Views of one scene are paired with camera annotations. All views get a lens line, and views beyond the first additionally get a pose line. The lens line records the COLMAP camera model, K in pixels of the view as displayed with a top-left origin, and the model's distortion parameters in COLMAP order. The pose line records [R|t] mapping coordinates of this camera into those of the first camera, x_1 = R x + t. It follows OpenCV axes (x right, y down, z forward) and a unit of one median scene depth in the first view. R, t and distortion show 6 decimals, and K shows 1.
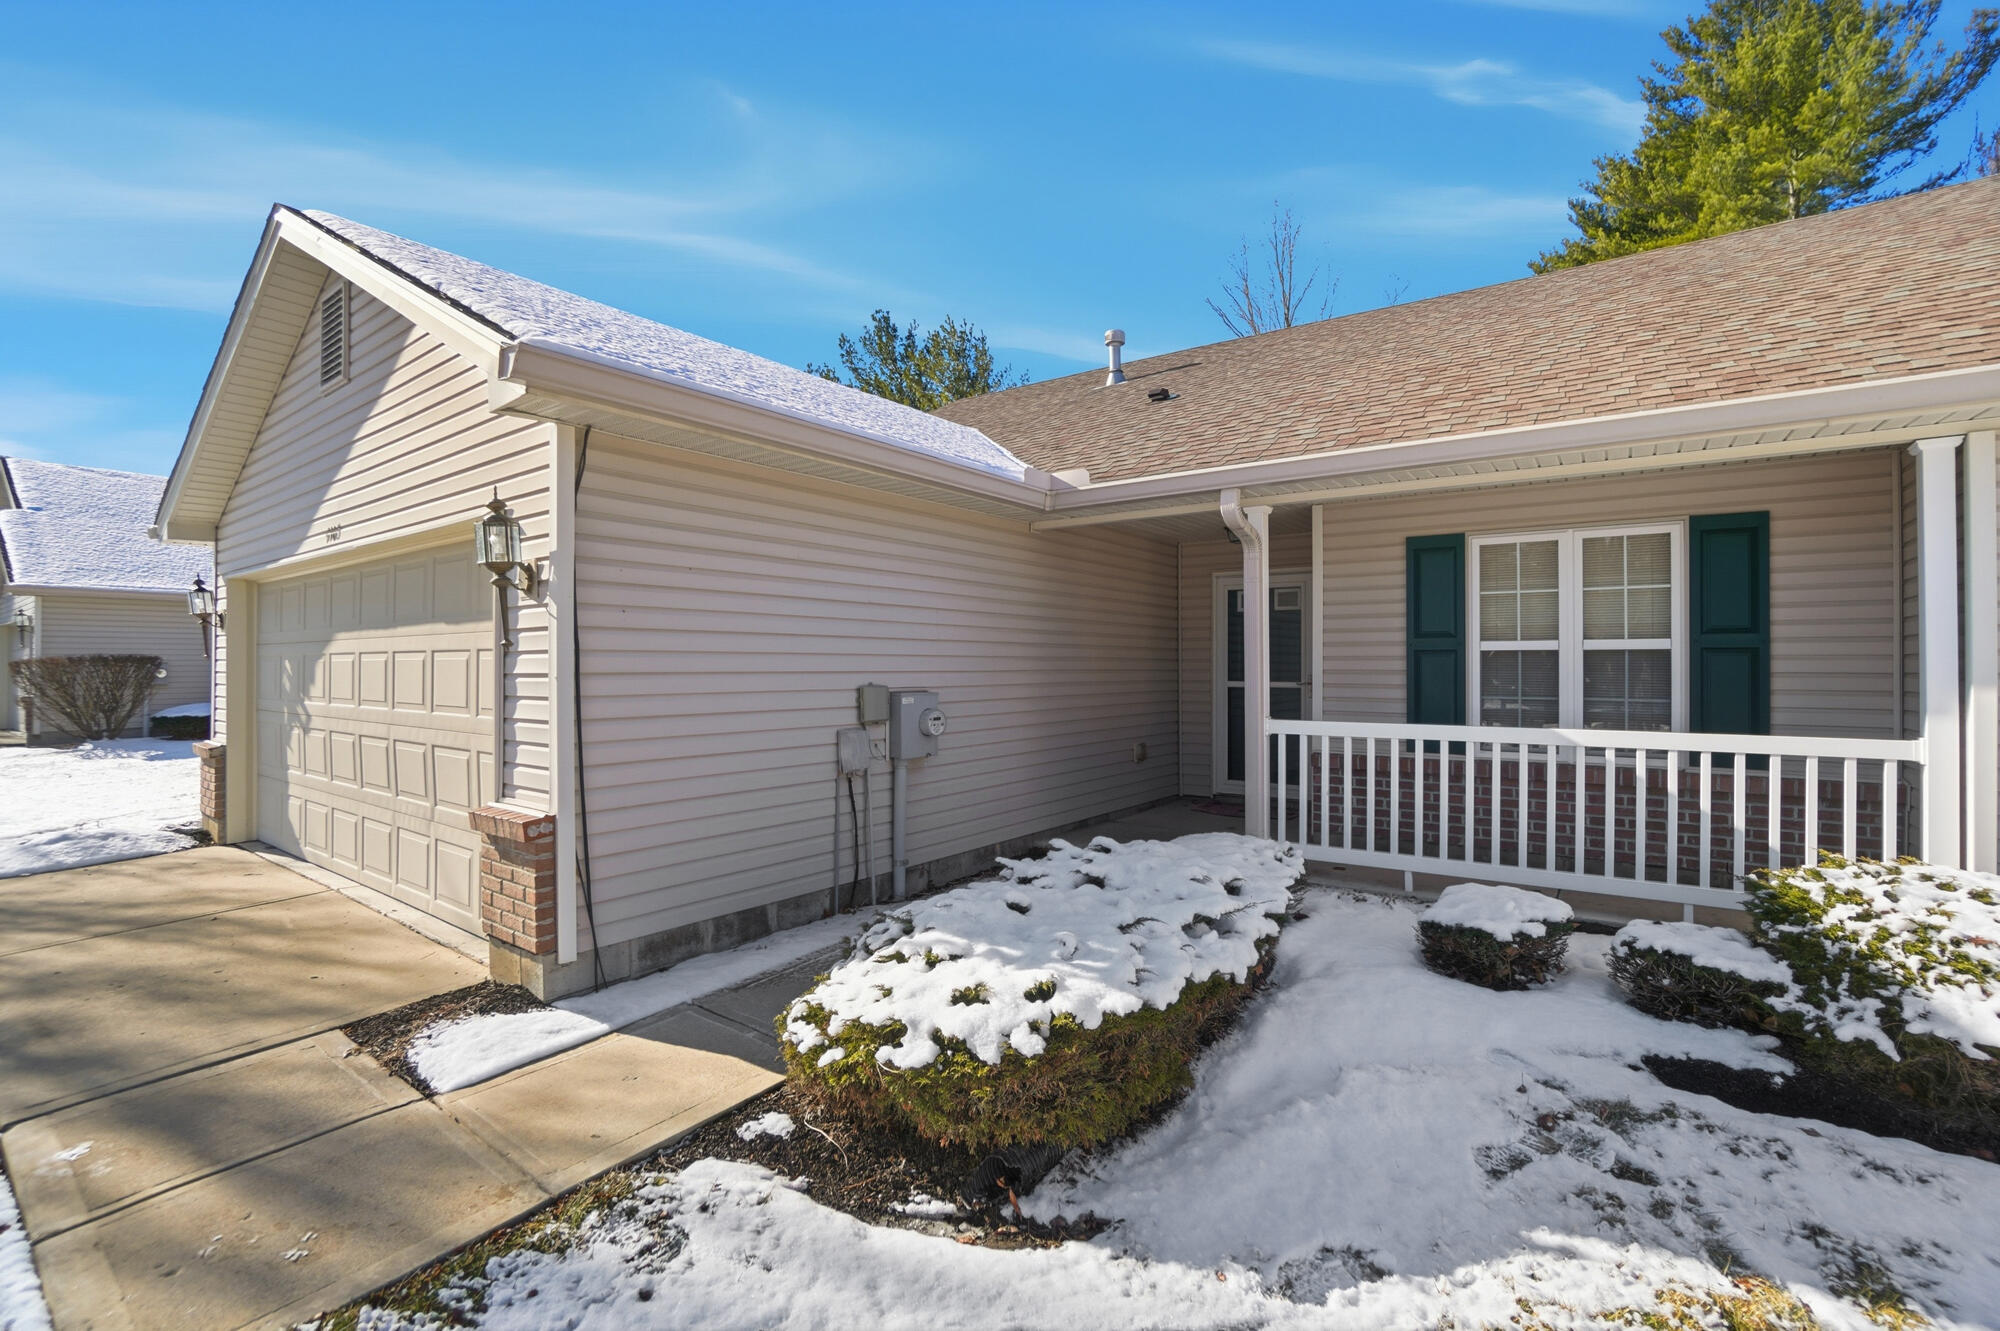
lens RADIAL K [[873.1, 0, 1006.7], [0, 873.1, 663.5], [0, 0, 1]] dist [-0.043105, 0.009457]
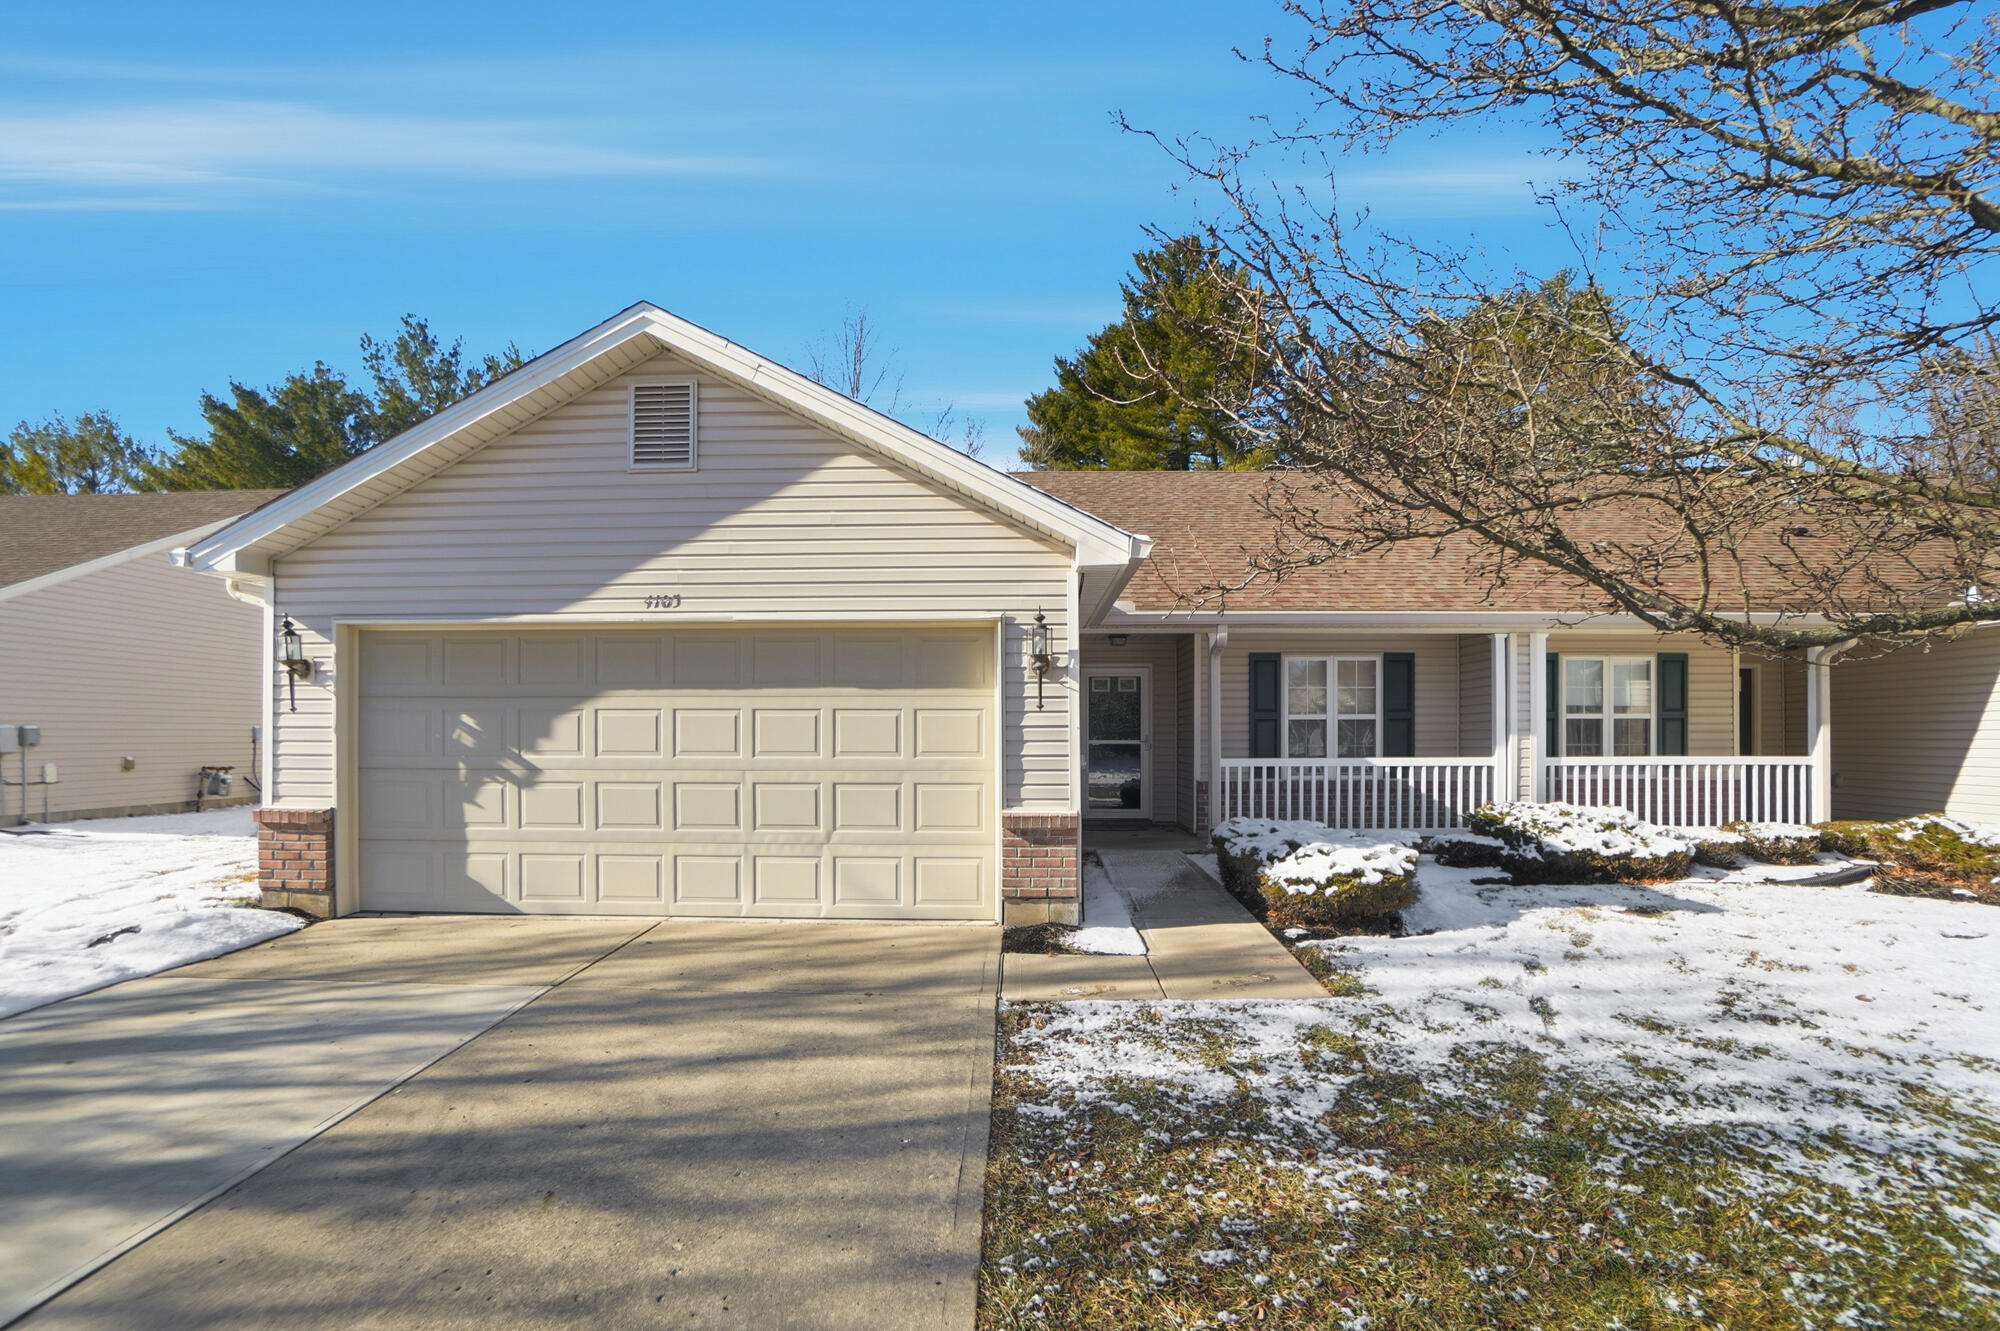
lens RADIAL K [[922.0, 0, 1000.7], [0, 922.0, 730.4], [0, 0, 1]] dist [-0.047086, 0.005978]
pose [[0.816412, 0.004556, 0.577452, -1.243525], [0.000734, 0.999960, -0.008927, 0.029146], [-0.577469, 0.007712, 0.816376, -0.253241]]
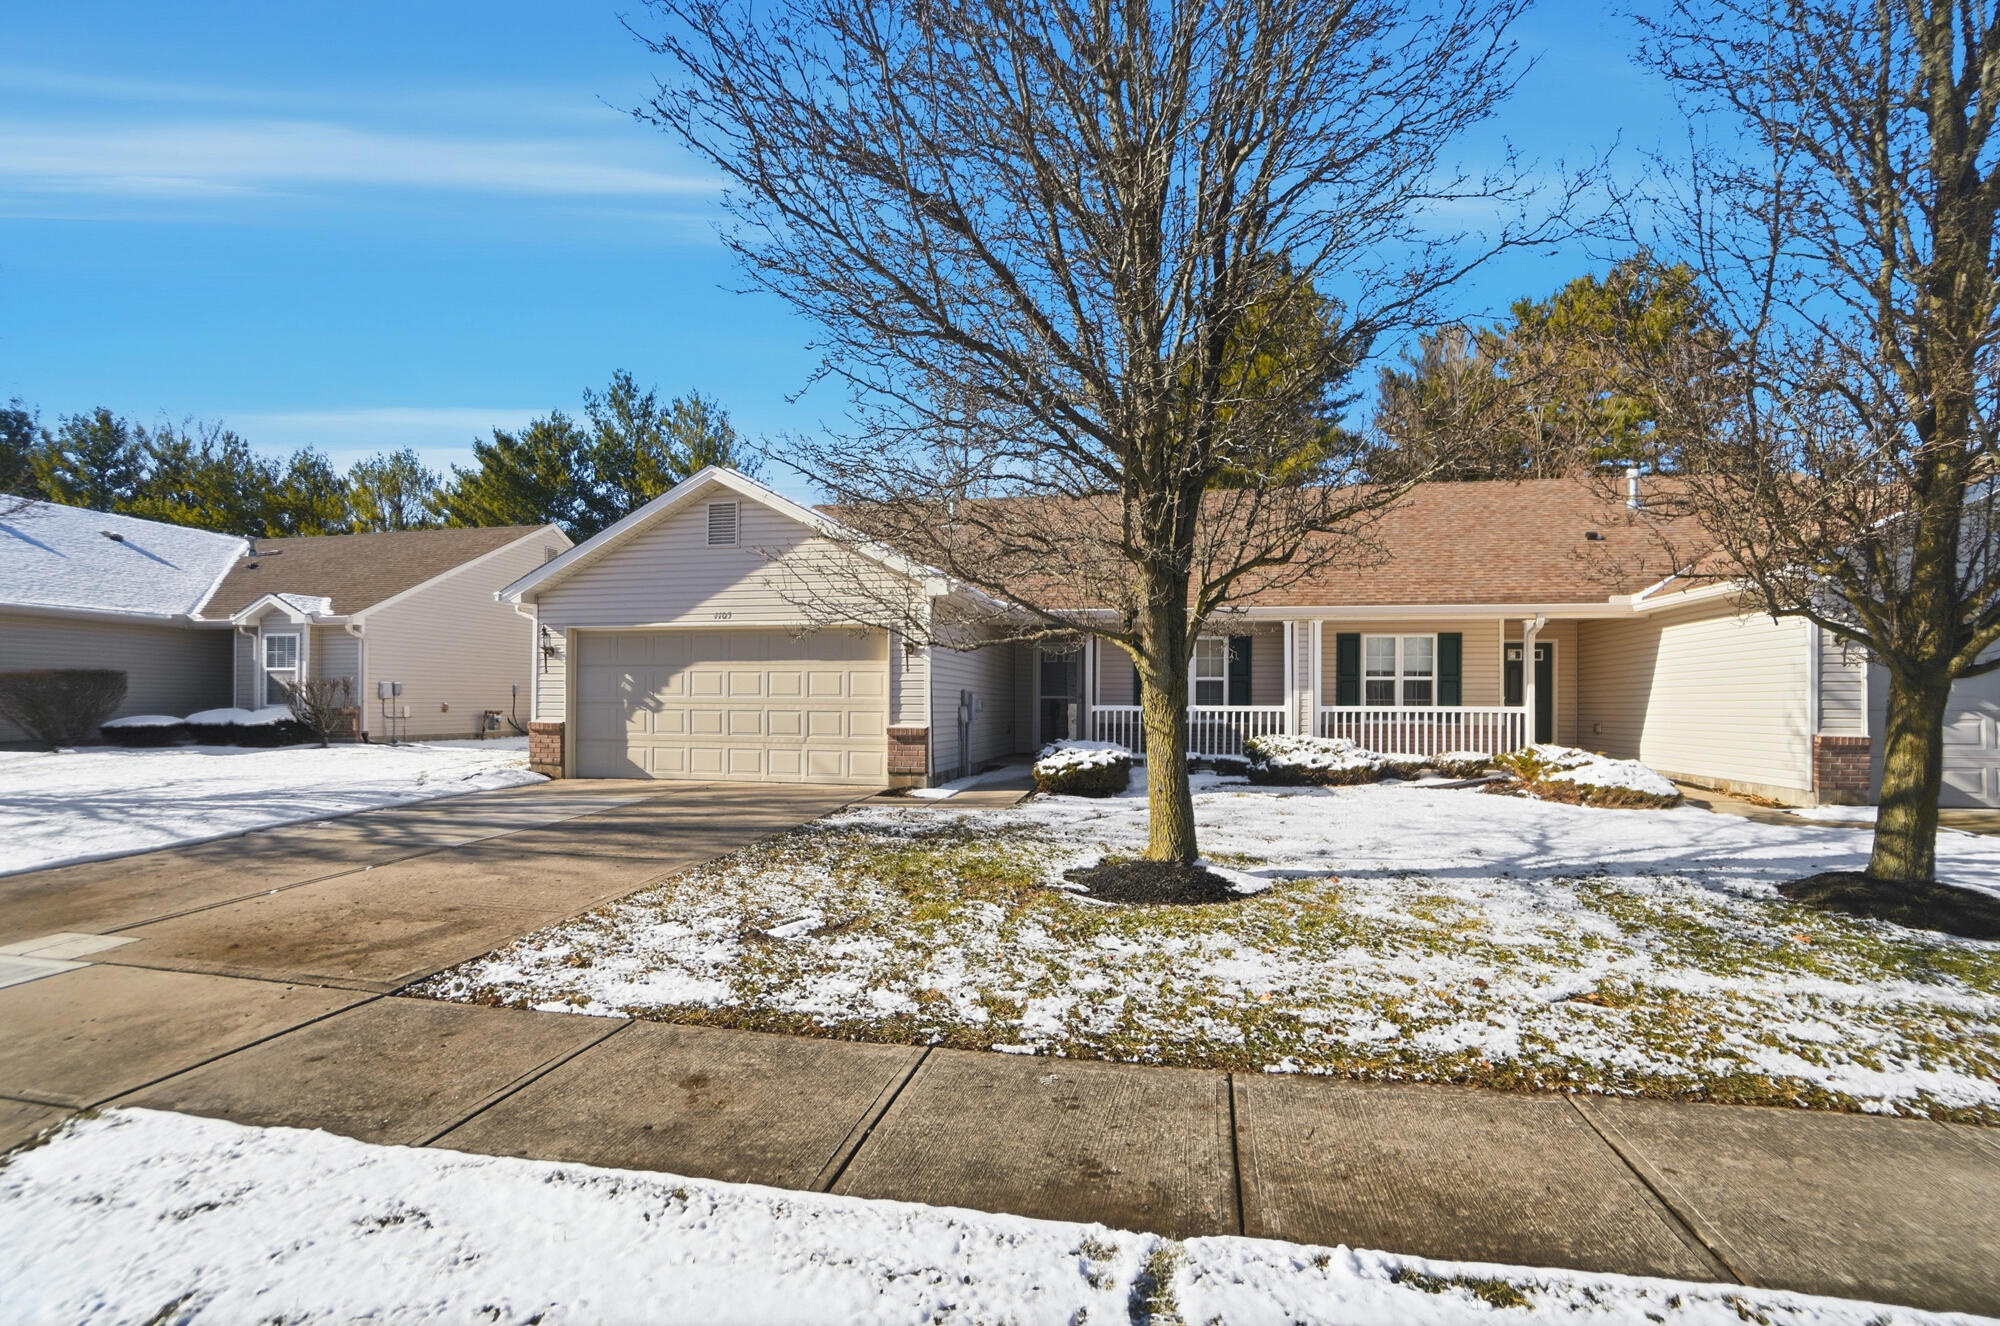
lens RADIAL K [[907.4, 0, 1009.7], [0, 907.4, 682.6], [0, 0, 1]] dist [-0.047320, -0.000330]
pose [[0.903796, 0.015647, 0.427677, -1.226820], [-0.005935, 0.999694, -0.024033, 0.072497], [-0.427922, 0.019183, 0.903612, -1.505799]]
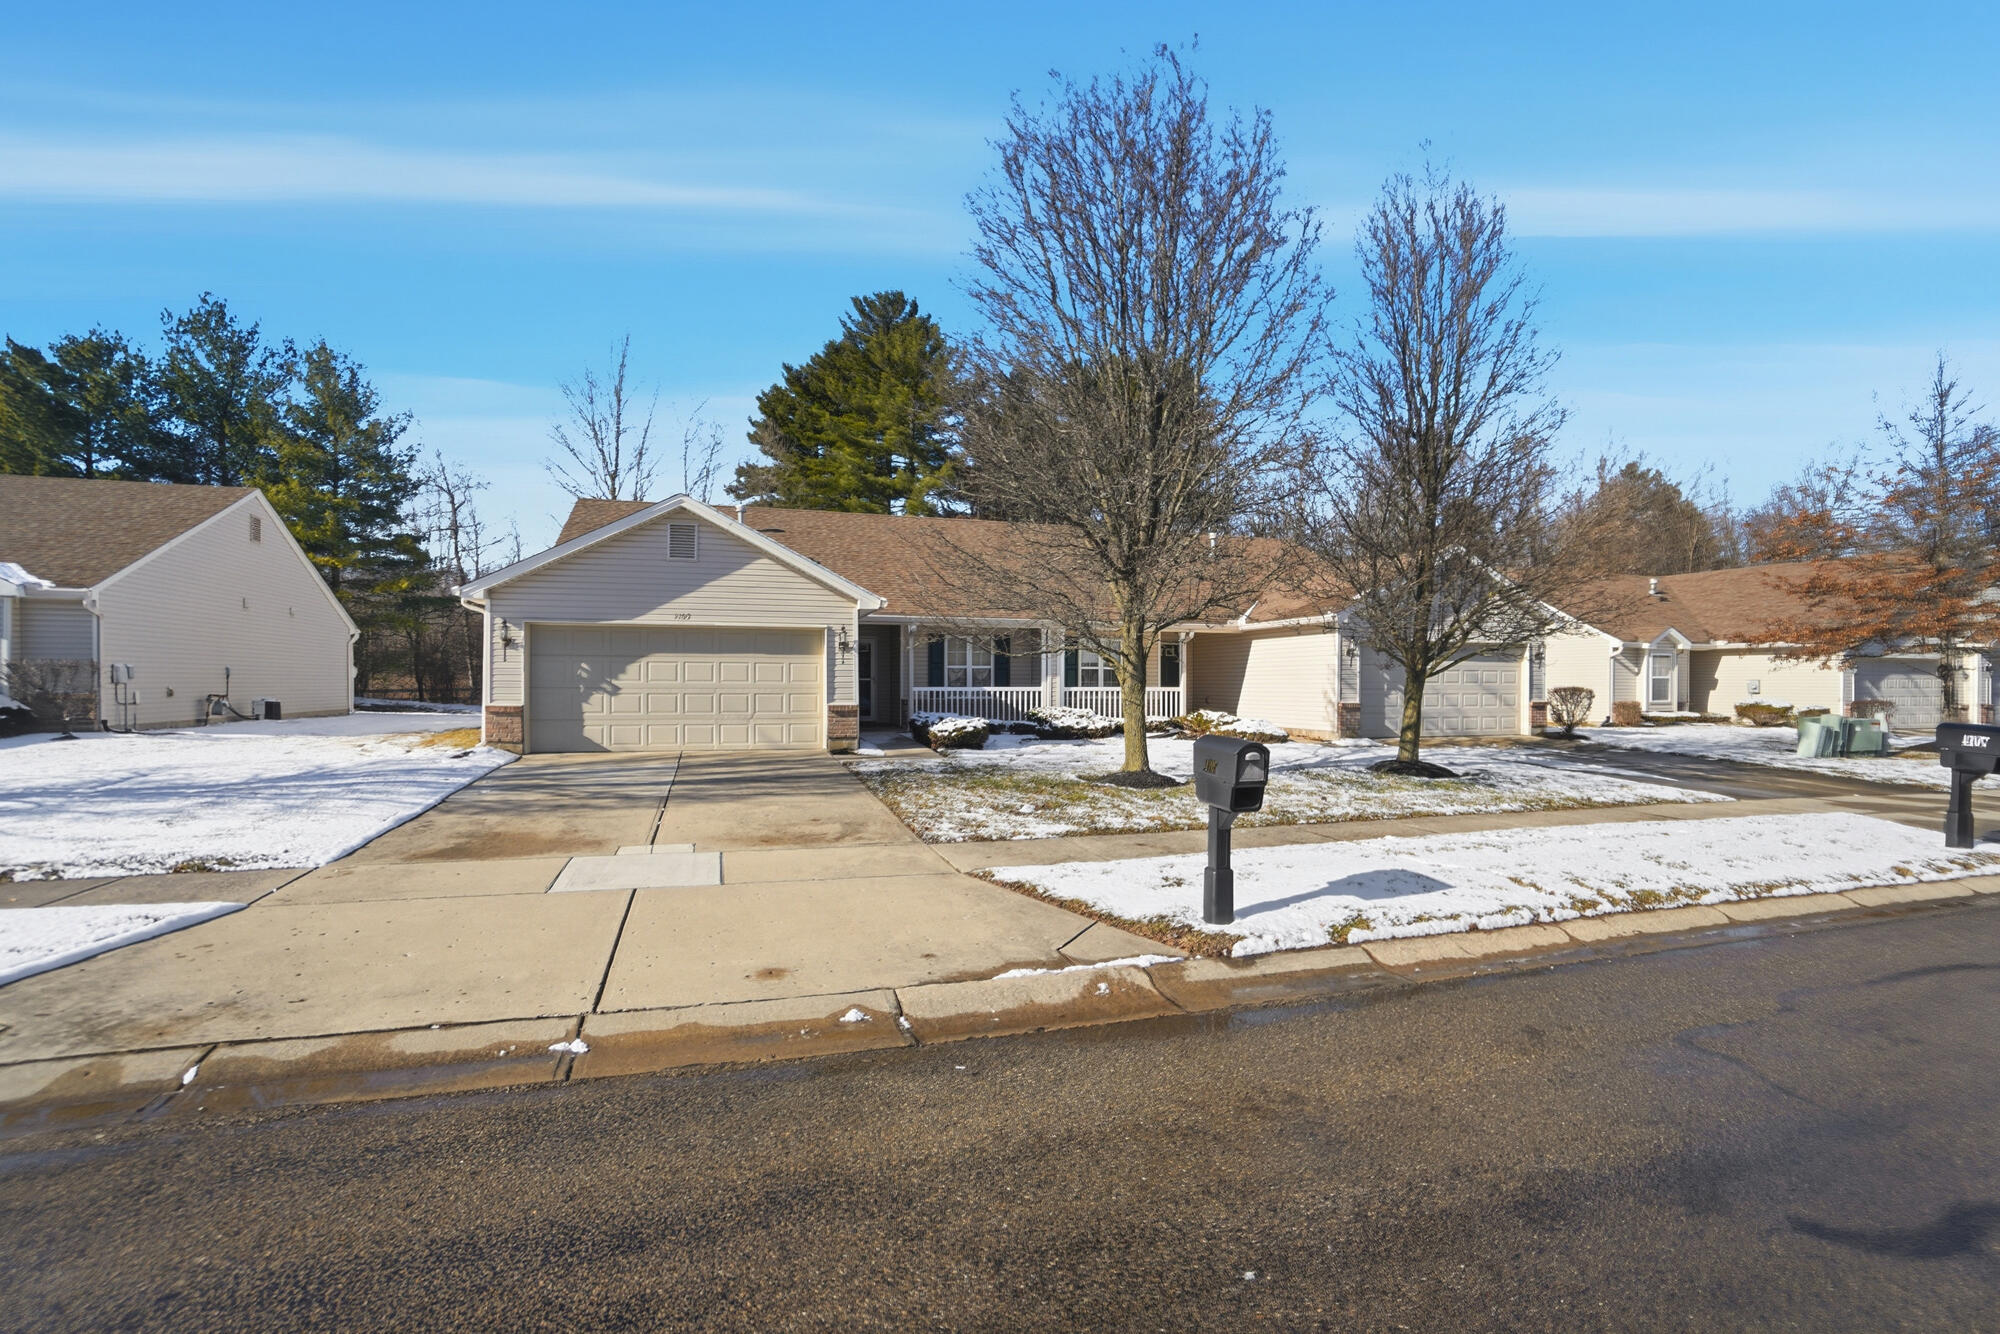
lens RADIAL K [[907.4, 0, 1009.7], [0, 907.4, 686.6], [0, 0, 1]] dist [-0.047320, -0.000330]
pose [[0.578573, -0.000346, 0.815631, -2.748025], [-0.002721, 0.999994, 0.002354, 0.060803], [-0.815626, -0.003581, 0.578568, -1.586881]]
